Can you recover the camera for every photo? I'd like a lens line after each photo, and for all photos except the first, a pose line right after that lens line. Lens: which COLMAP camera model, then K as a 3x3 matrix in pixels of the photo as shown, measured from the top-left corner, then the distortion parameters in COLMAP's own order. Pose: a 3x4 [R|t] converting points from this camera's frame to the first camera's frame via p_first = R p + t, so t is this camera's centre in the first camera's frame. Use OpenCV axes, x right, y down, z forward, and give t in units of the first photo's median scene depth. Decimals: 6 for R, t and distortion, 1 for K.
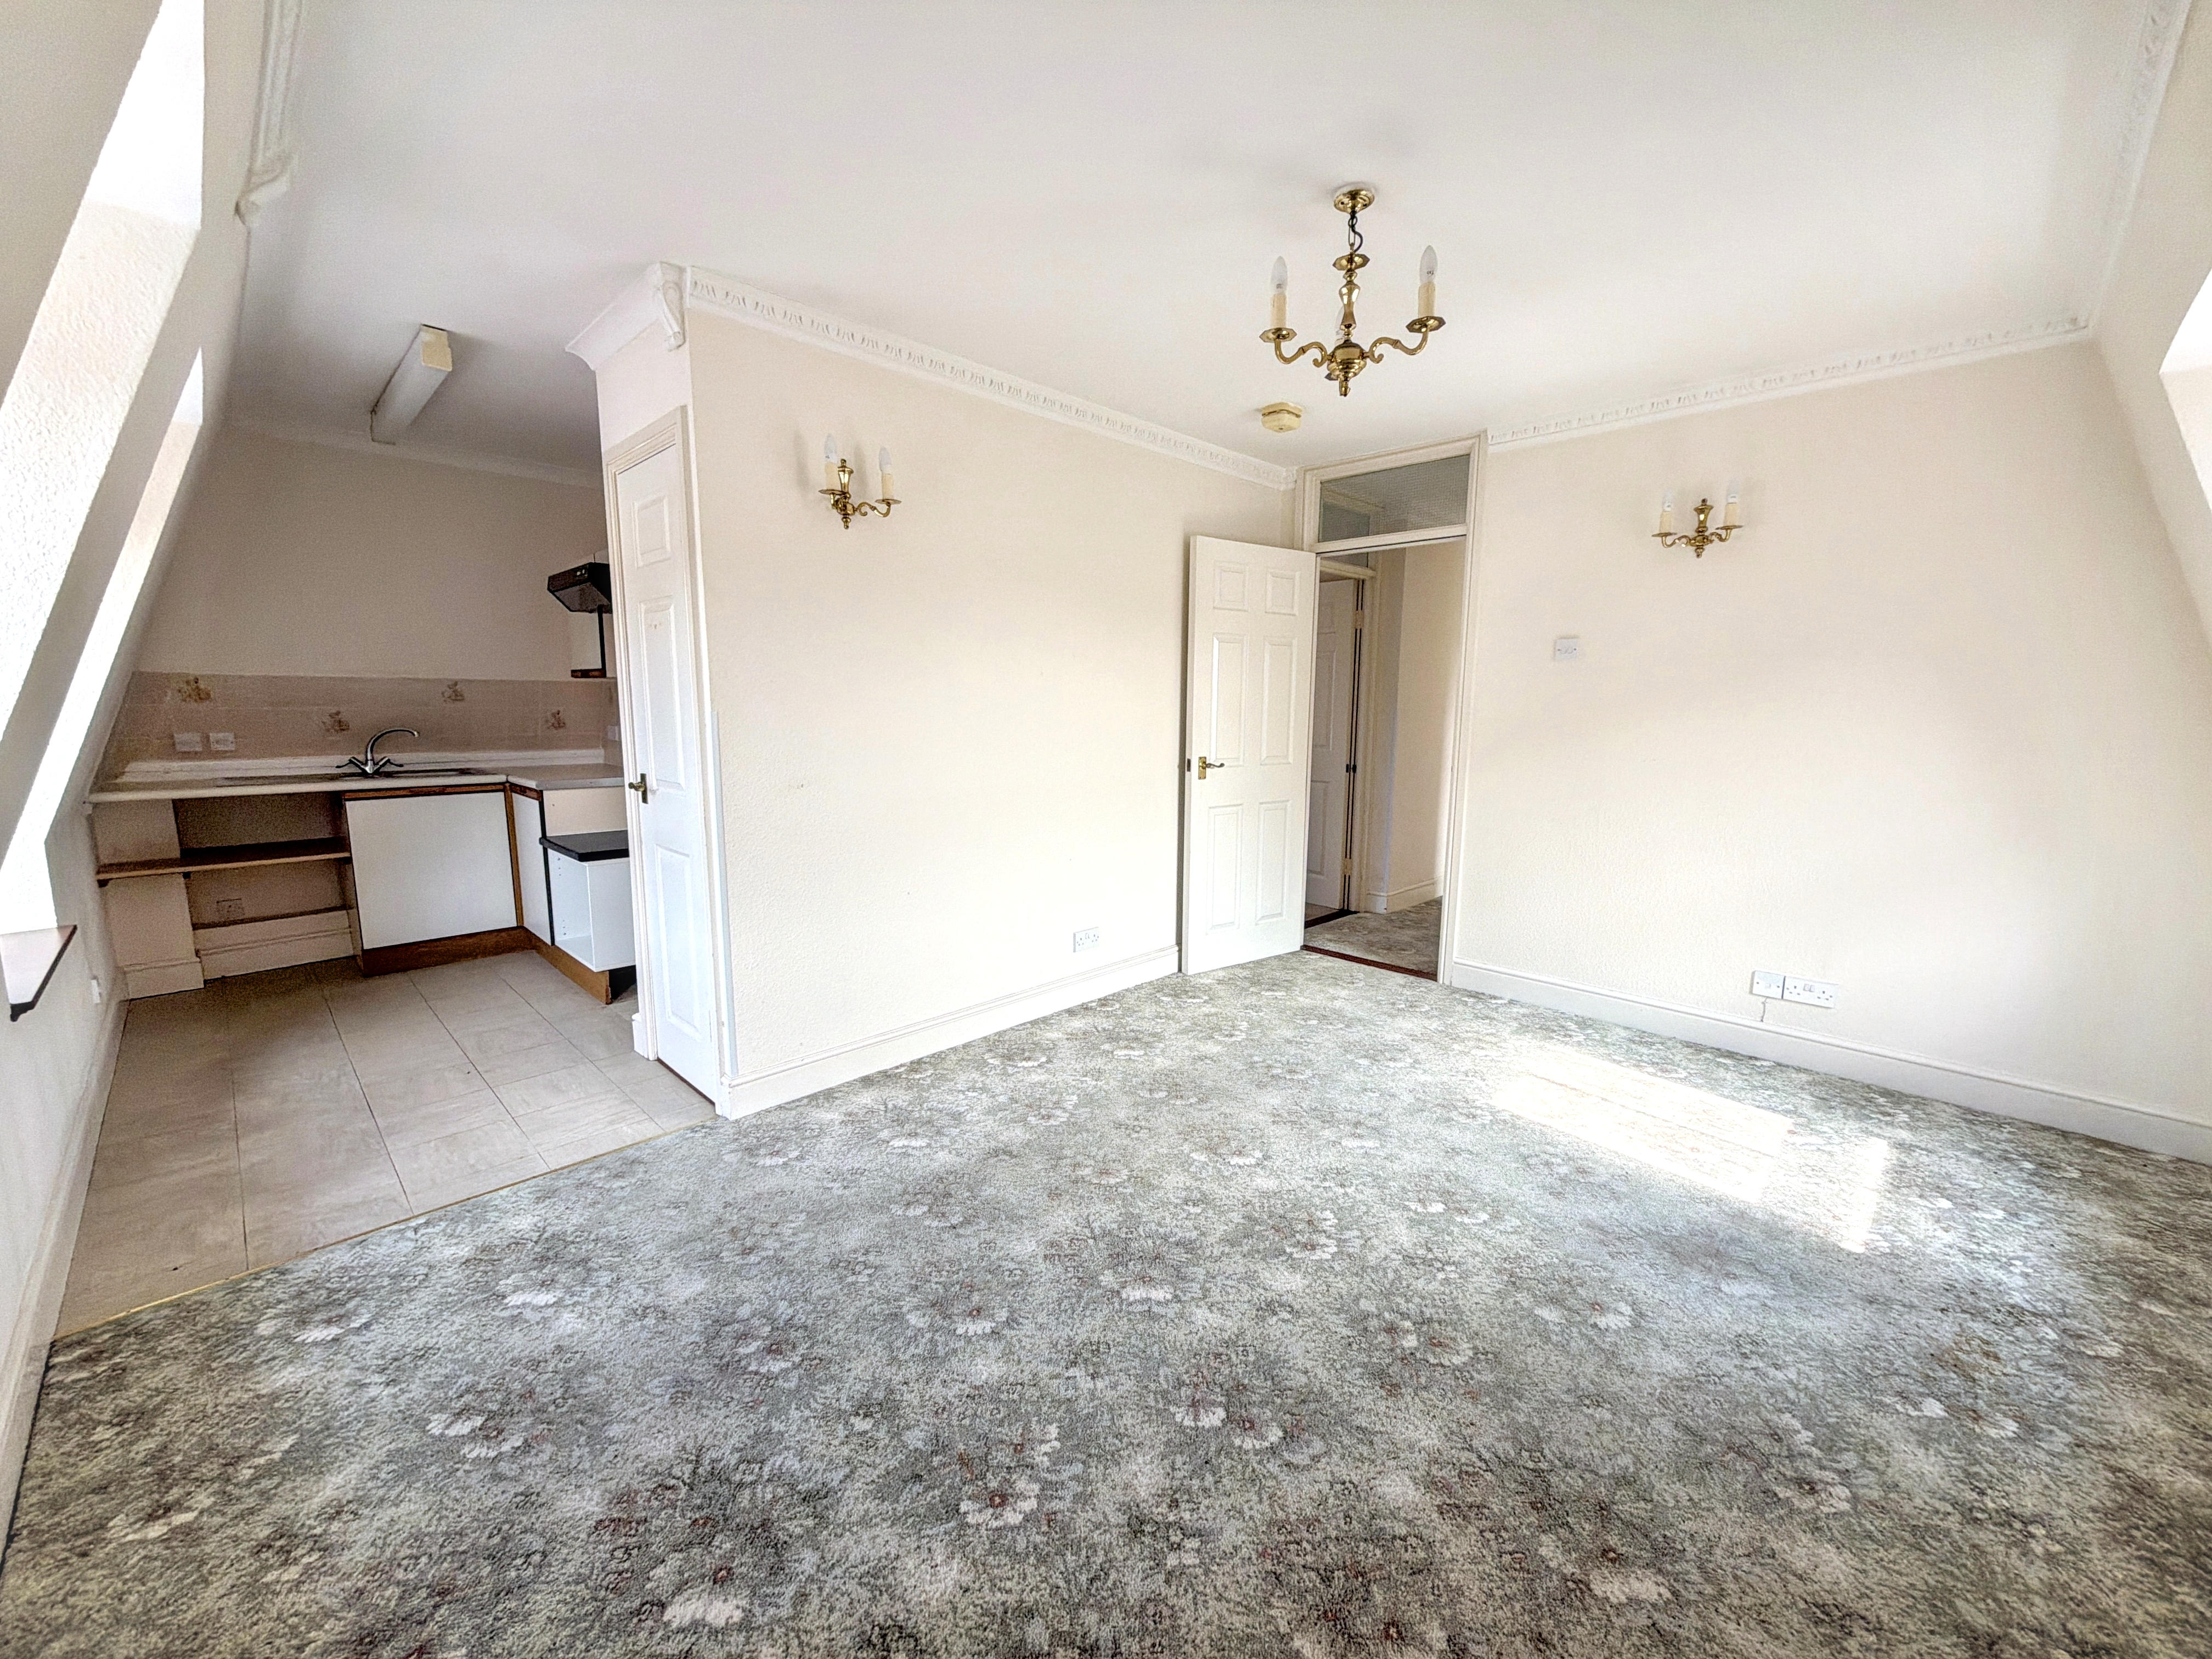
lens RADIAL K [[859.0, 0, 1106.0], [0, 859.0, 829.5], [0, 0, 1]] dist [-0.005121, -0.000530]
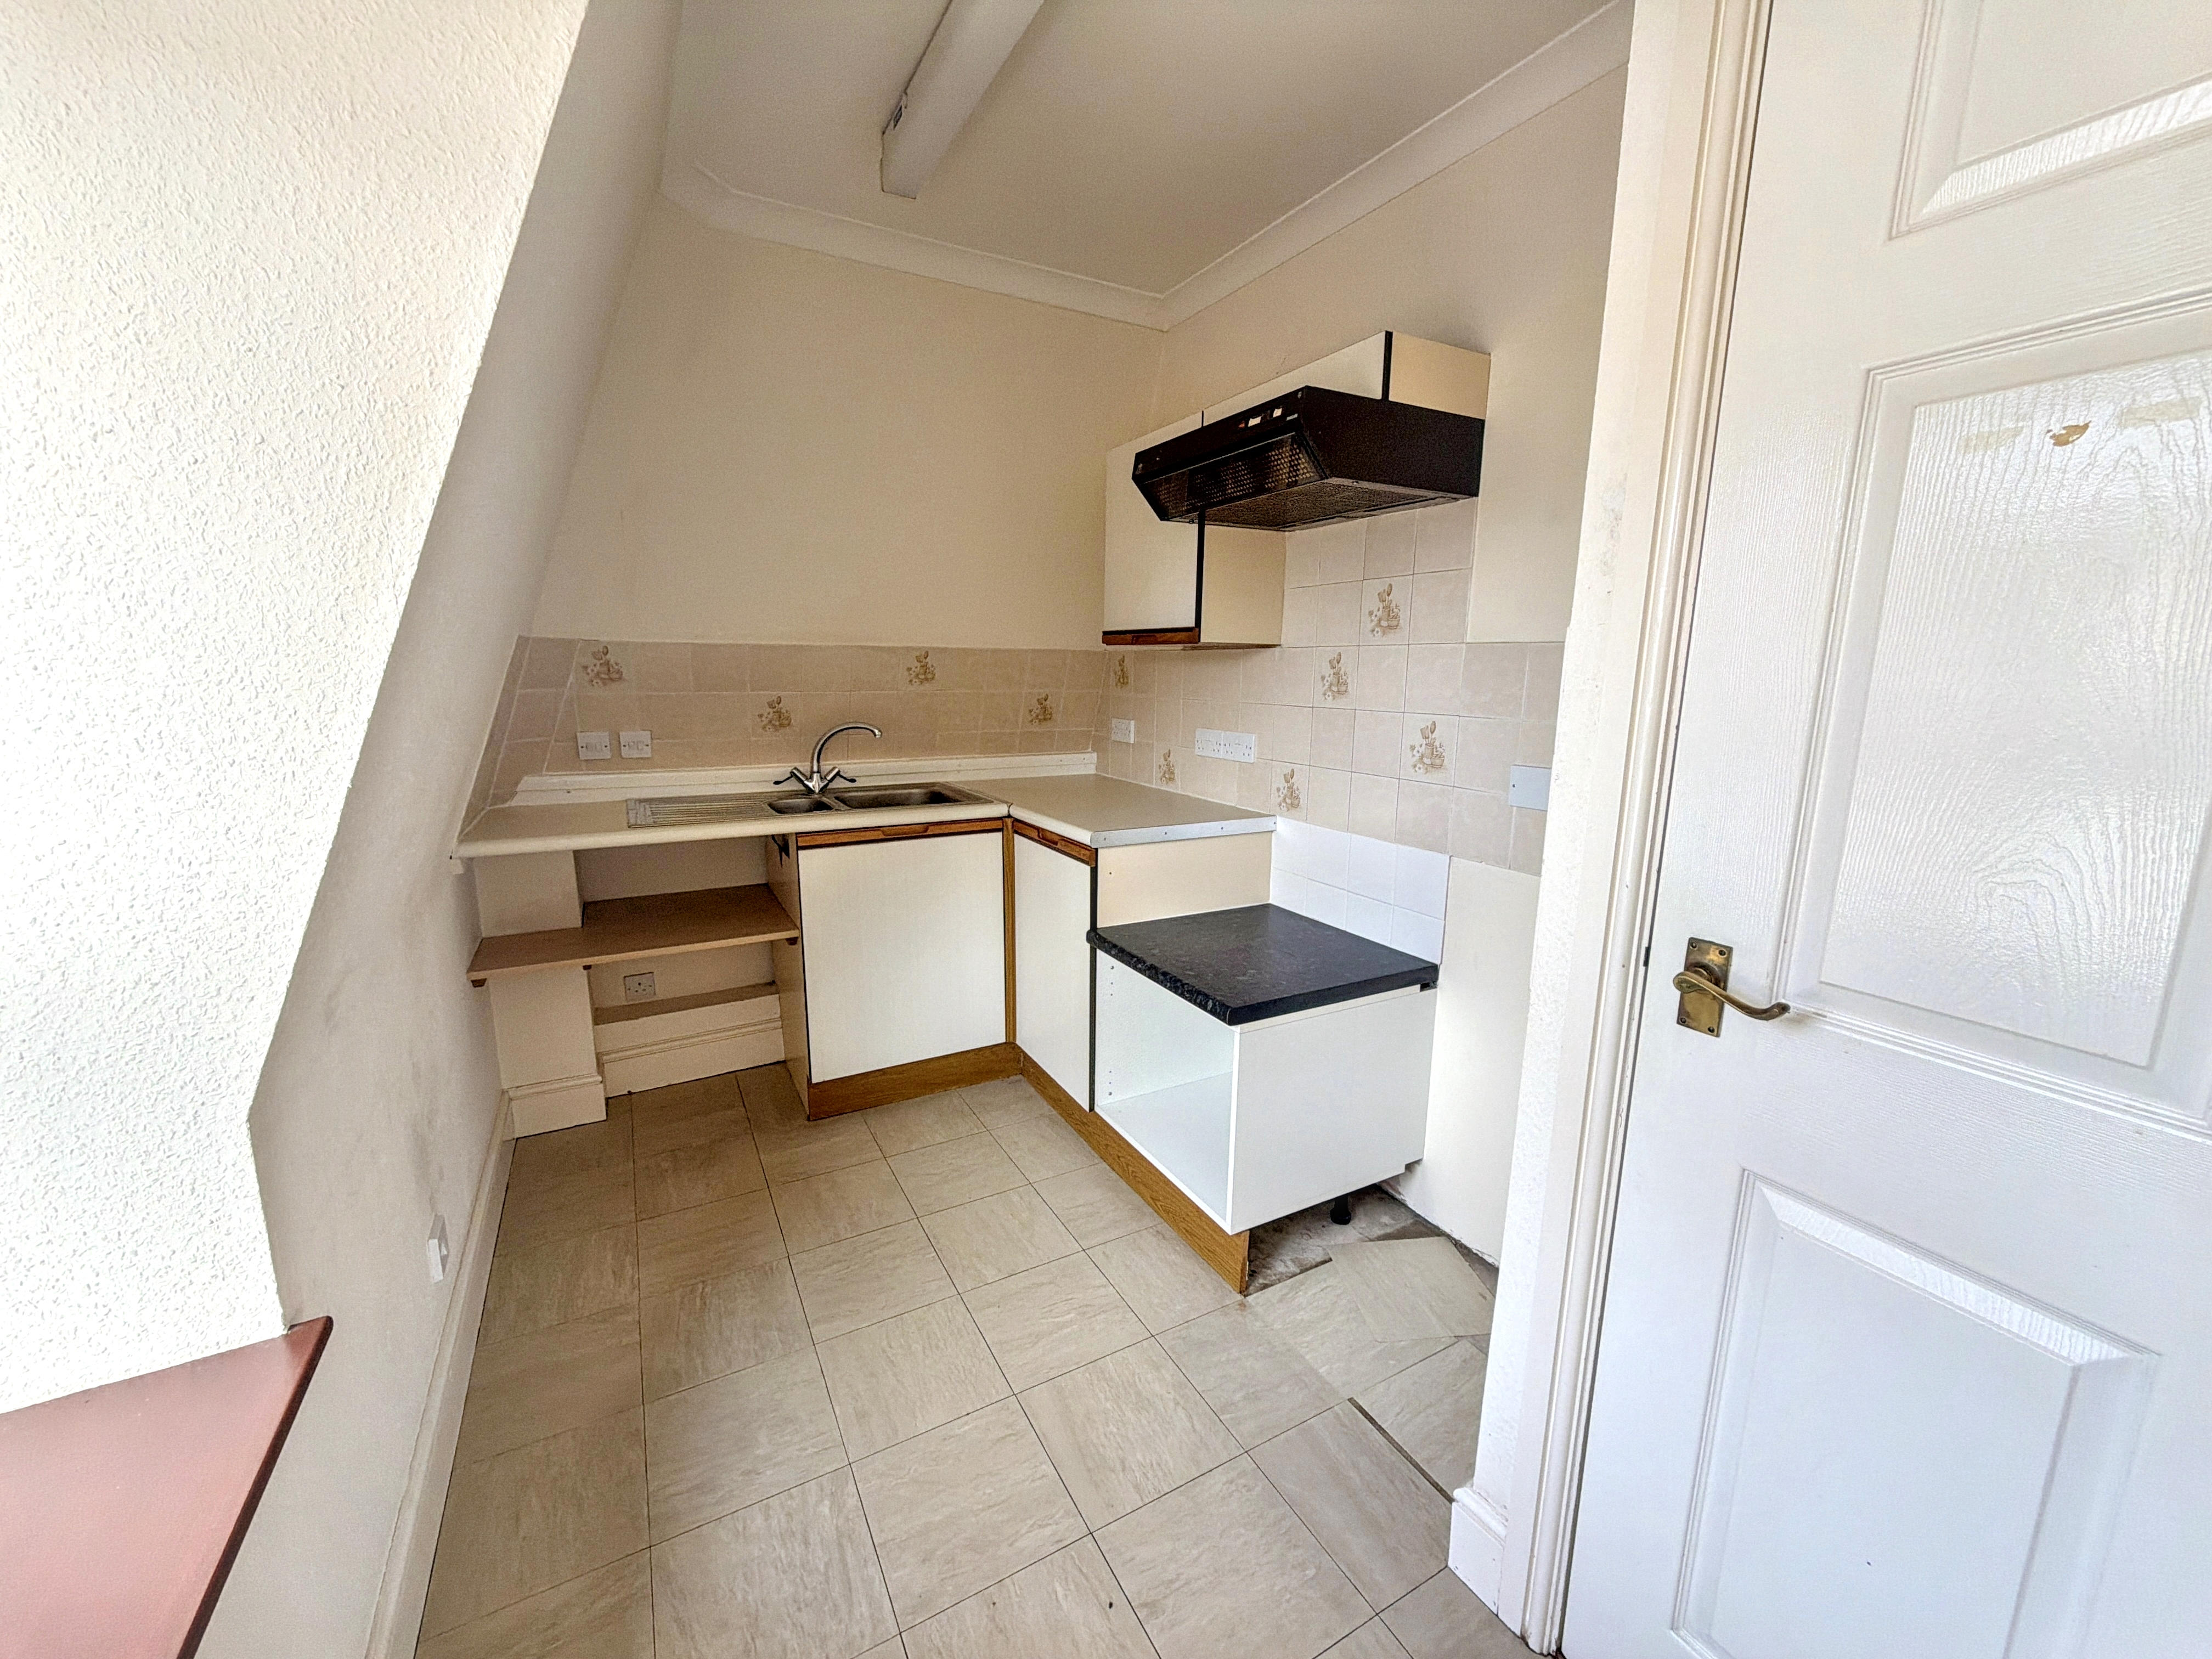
lens RADIAL K [[876.8, 0, 1106.0], [0, 876.8, 829.5], [0, 0, 1]] dist [0.000638, 0.000078]
pose [[0.954540, 0.055168, -0.292934, -0.481472], [-0.044866, 0.998119, 0.041777, -0.080793], [0.294688, -0.026736, 0.955220, 0.453066]]
